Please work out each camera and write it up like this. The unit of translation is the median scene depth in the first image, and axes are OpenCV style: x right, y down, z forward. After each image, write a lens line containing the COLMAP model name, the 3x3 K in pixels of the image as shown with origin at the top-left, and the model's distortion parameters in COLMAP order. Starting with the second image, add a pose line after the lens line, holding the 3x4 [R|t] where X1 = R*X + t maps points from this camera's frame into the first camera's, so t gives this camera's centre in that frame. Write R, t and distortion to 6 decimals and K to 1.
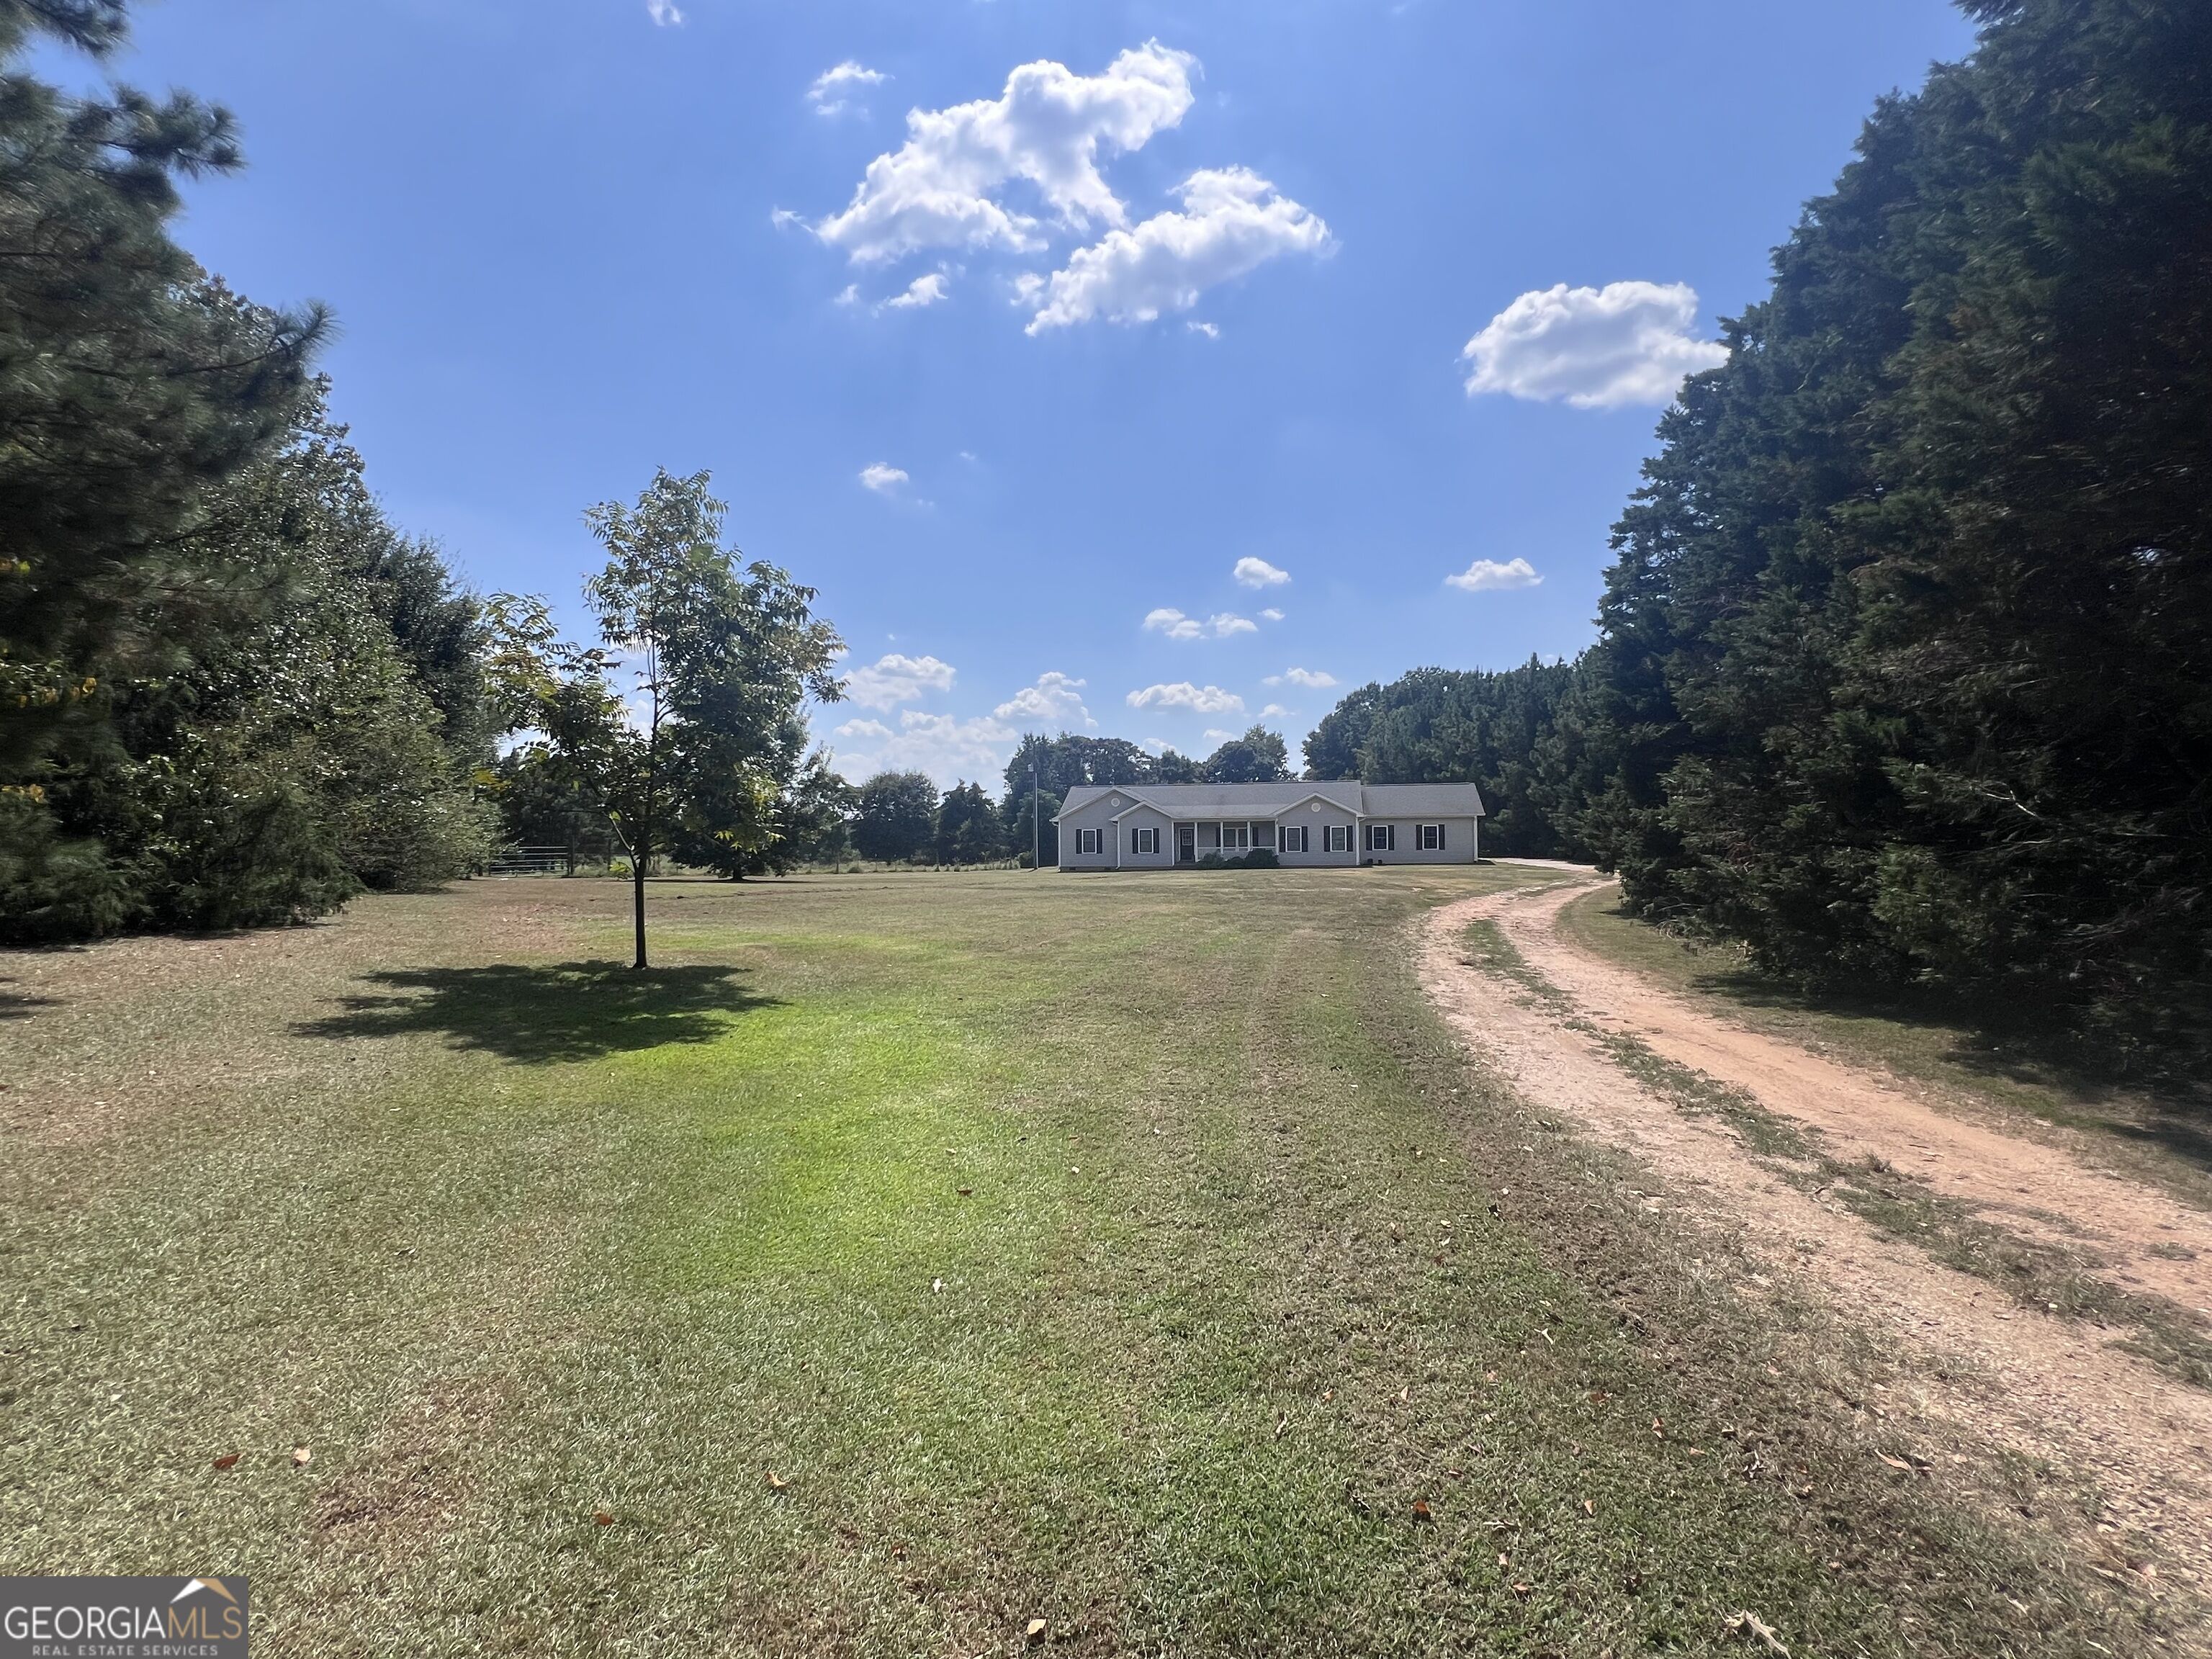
lens RADIAL K [[981.7, 0, 1116.4], [0, 981.7, 821.8], [0, 0, 1]] dist [0.001989, -0.002600]
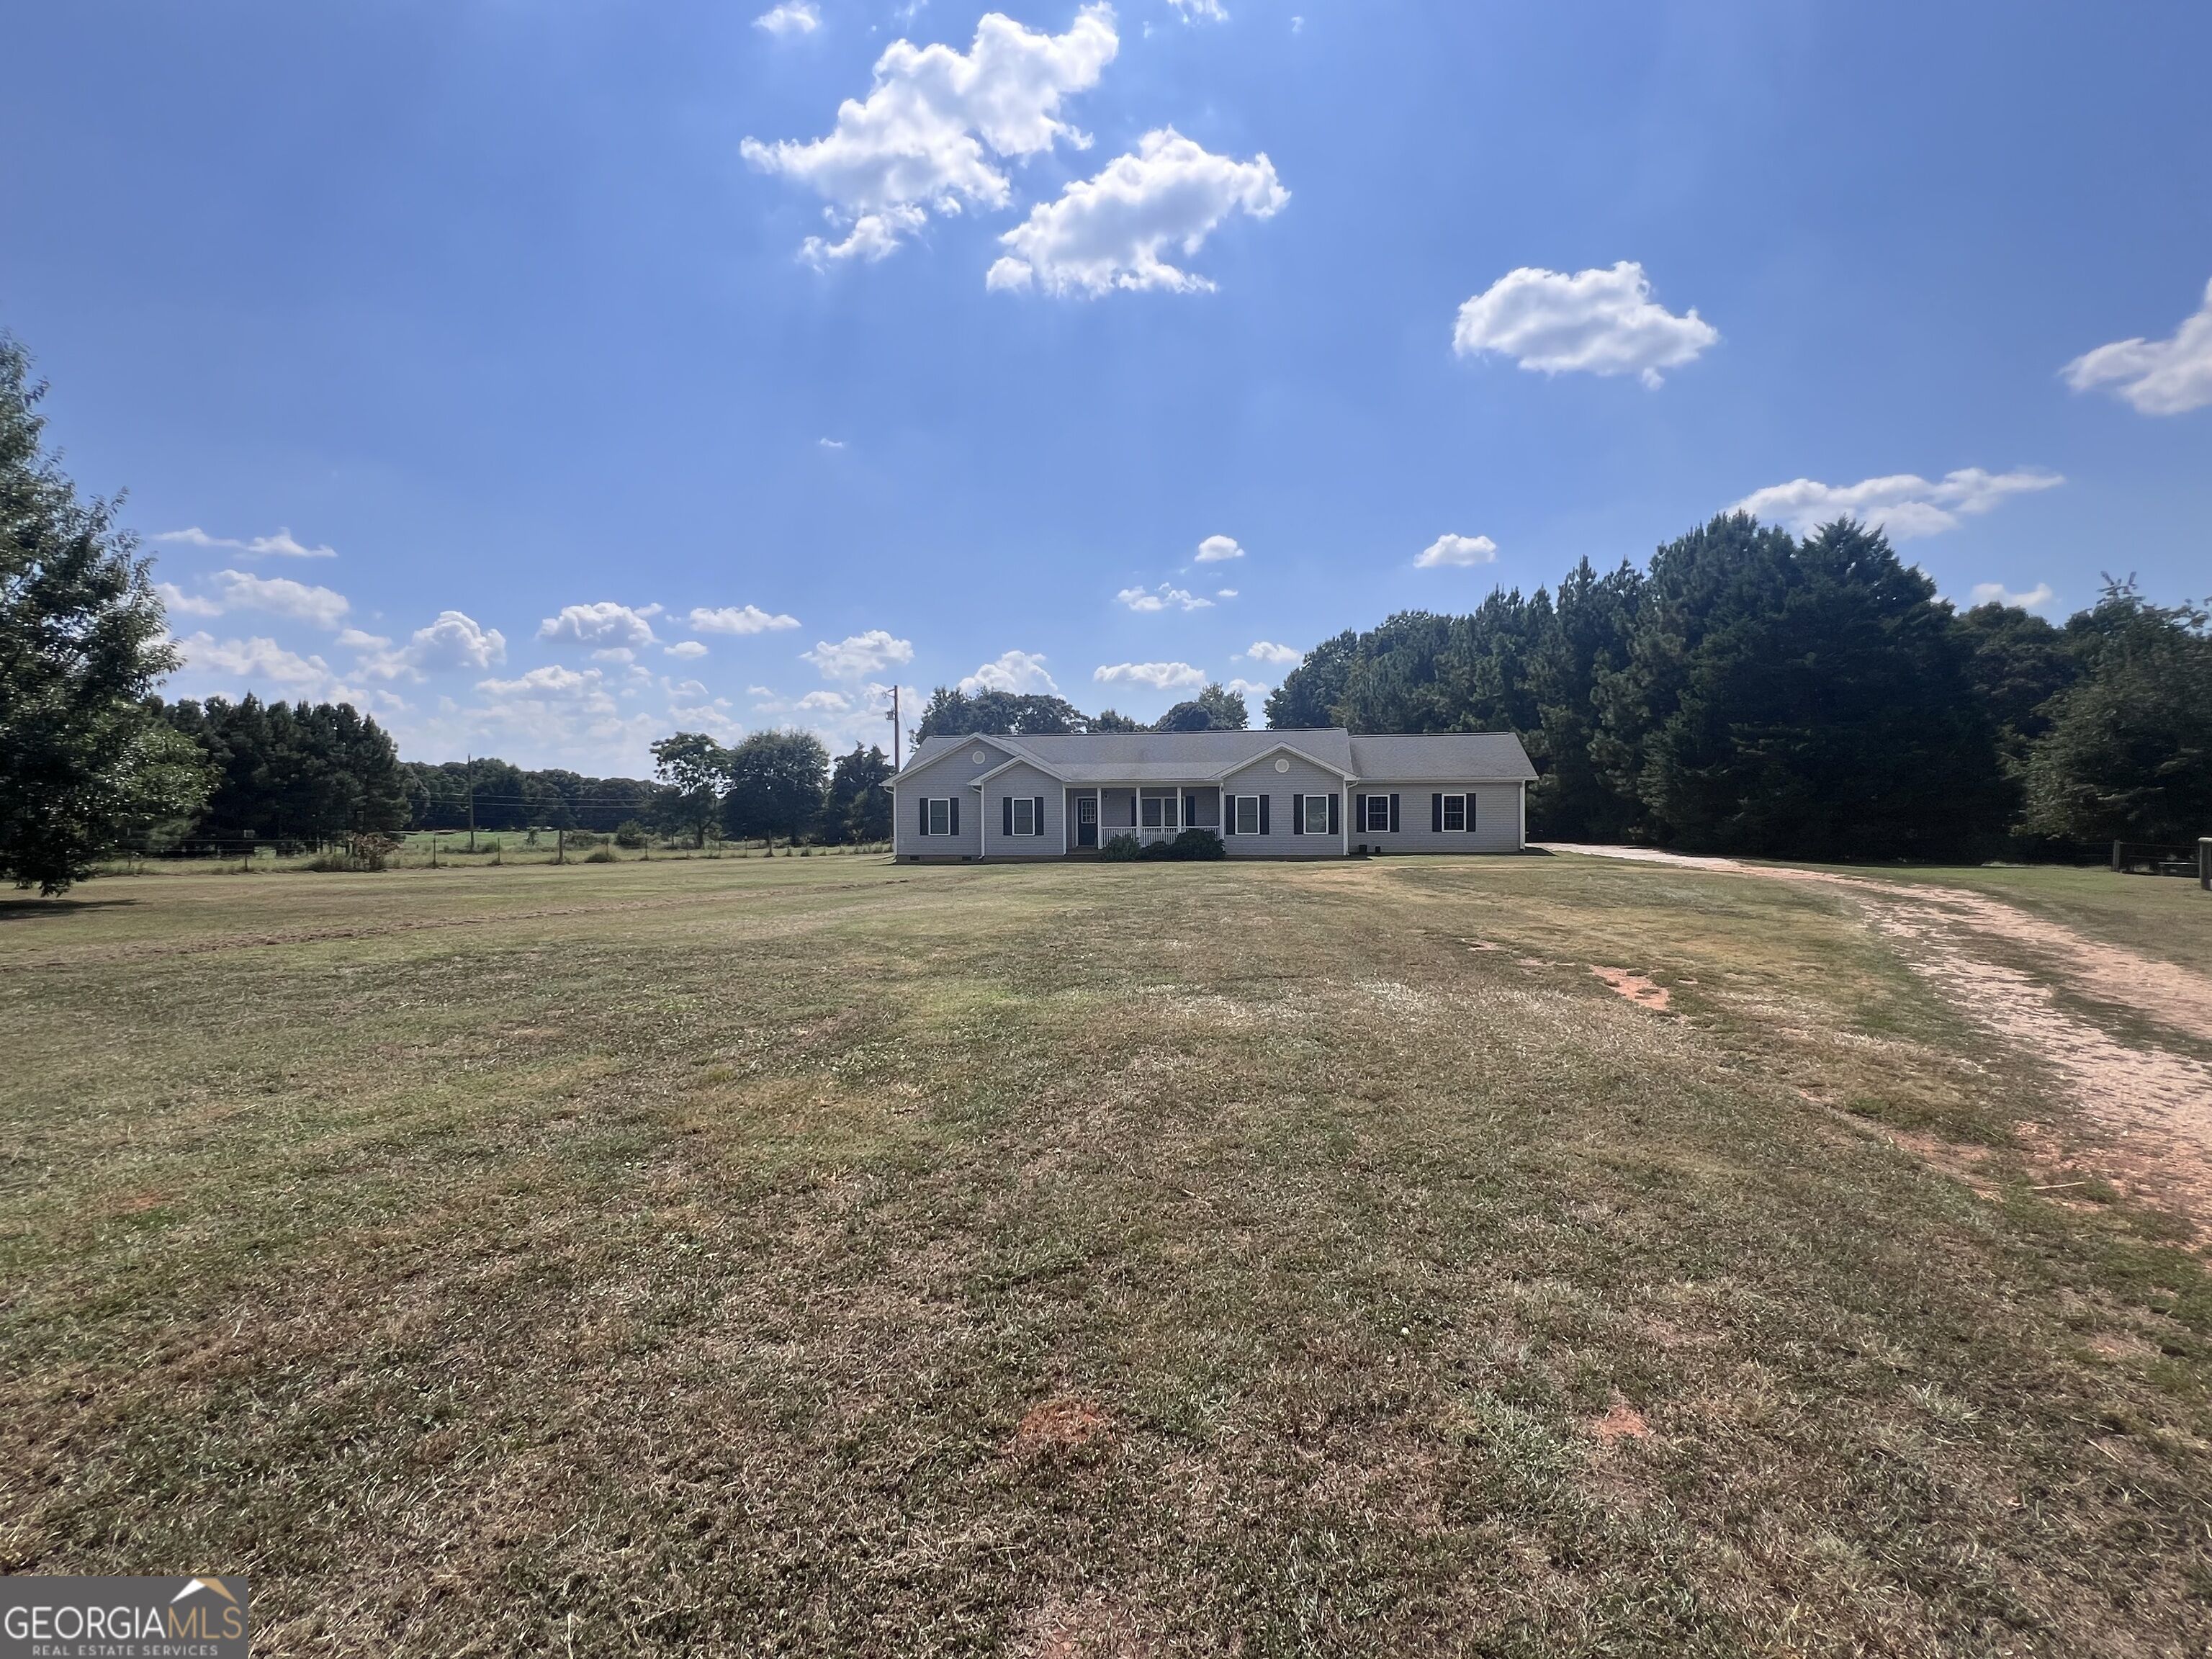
lens RADIAL K [[981.7, 0, 1122.2], [0, 981.7, 832.9], [0, 0, 1]] dist [0.001989, -0.002600]
pose [[0.999066, 0.003622, 0.043062, 0.058344], [-0.005171, 0.999342, 0.035911, 0.005672], [-0.042903, -0.036101, 0.998427, 0.296719]]
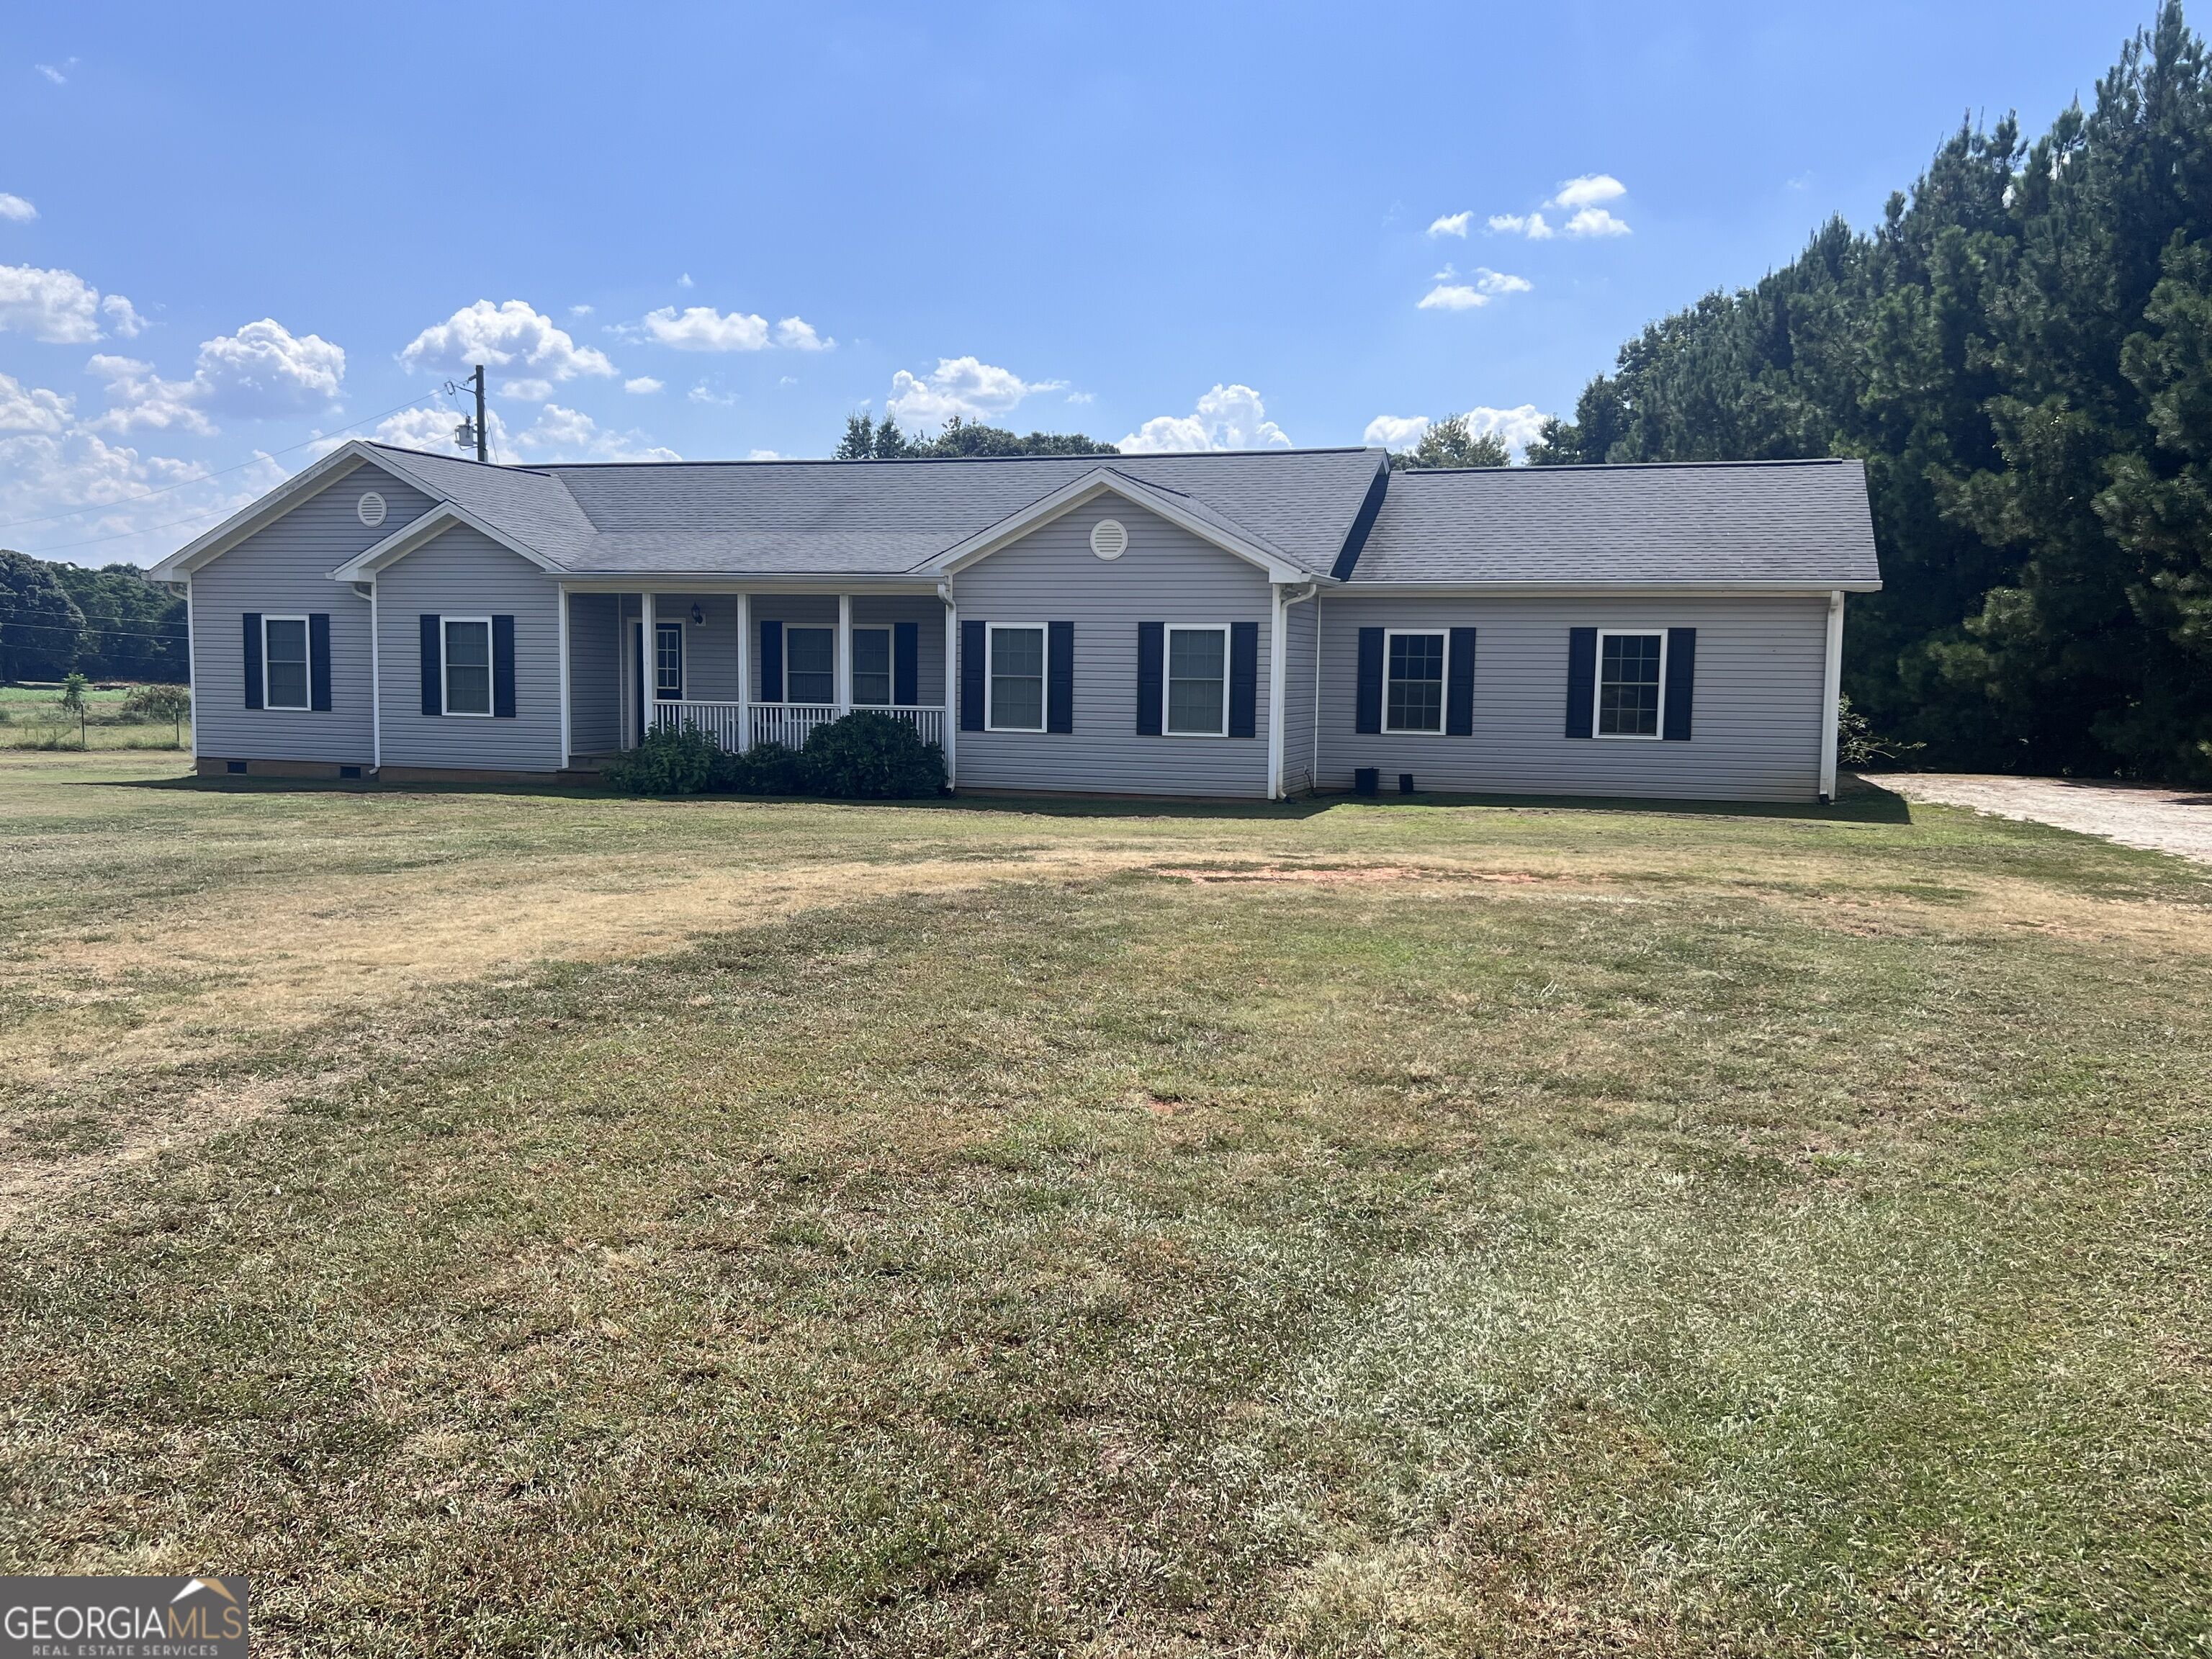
lens RADIAL K [[1765.3, 0, 1129.4], [0, 1765.3, 828.3], [0, 0, 1]] dist [0.025130, -0.036609]
pose [[0.993902, 0.037622, -0.103653, 0.210539], [-0.027160, 0.994561, 0.100555, 0.009114], [0.106872, -0.097127, 0.989517, 0.492172]]
